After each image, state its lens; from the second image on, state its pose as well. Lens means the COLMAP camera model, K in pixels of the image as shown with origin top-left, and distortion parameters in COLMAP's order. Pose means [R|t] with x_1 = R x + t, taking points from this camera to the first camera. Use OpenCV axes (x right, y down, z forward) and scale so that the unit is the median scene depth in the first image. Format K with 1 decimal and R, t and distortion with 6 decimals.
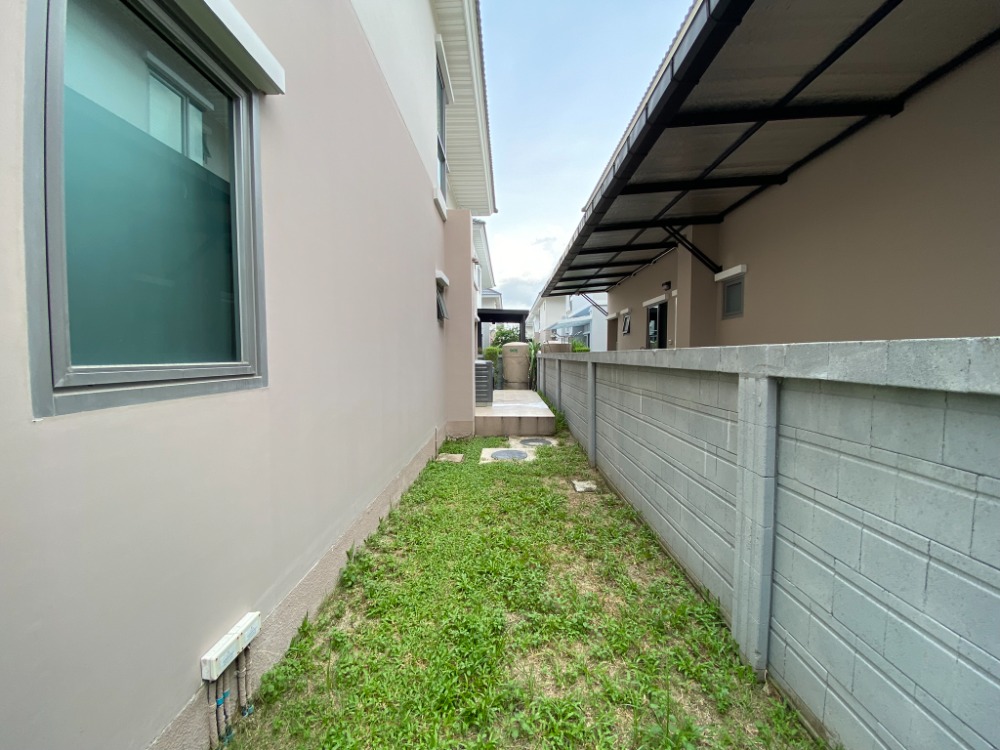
lens RADIAL K [[405.0, 0, 494.0], [0, 405.0, 374.6], [0, 0, 1]] dist [0.028583, -0.022741]
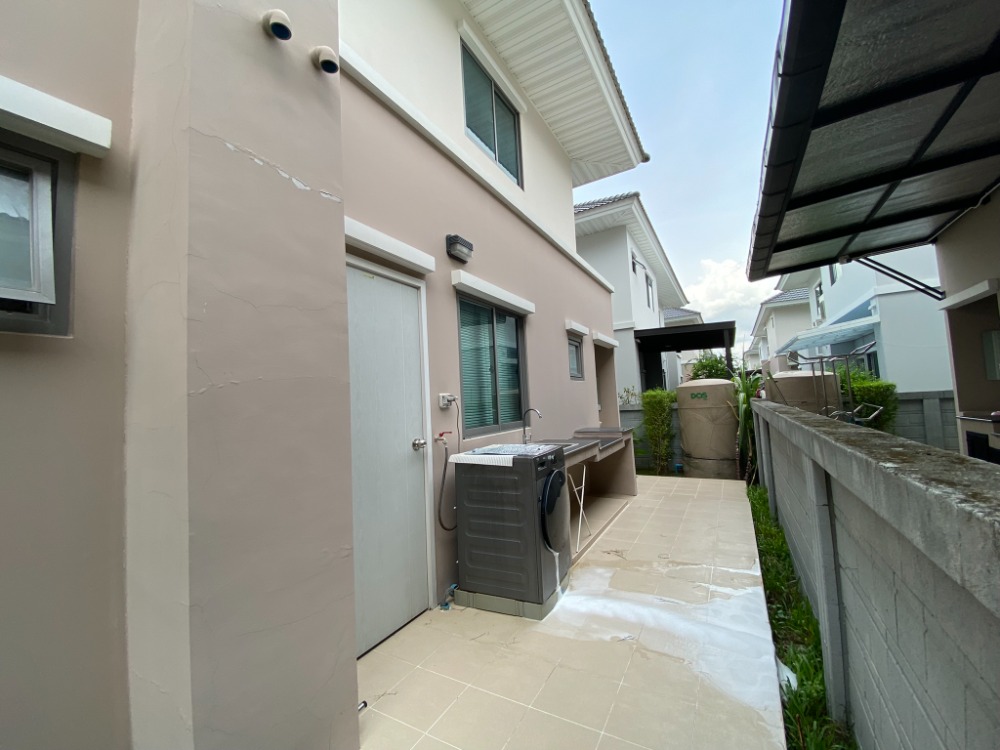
lens RADIAL K [[405.0, 0, 494.0], [0, 405.0, 374.6], [0, 0, 1]] dist [0.028583, -0.022741]
pose [[0.880826, -0.078509, -0.466886, 0.061142], [0.028008, 0.993069, -0.114149, -0.033312], [0.472612, 0.087469, 0.876919, 0.420675]]
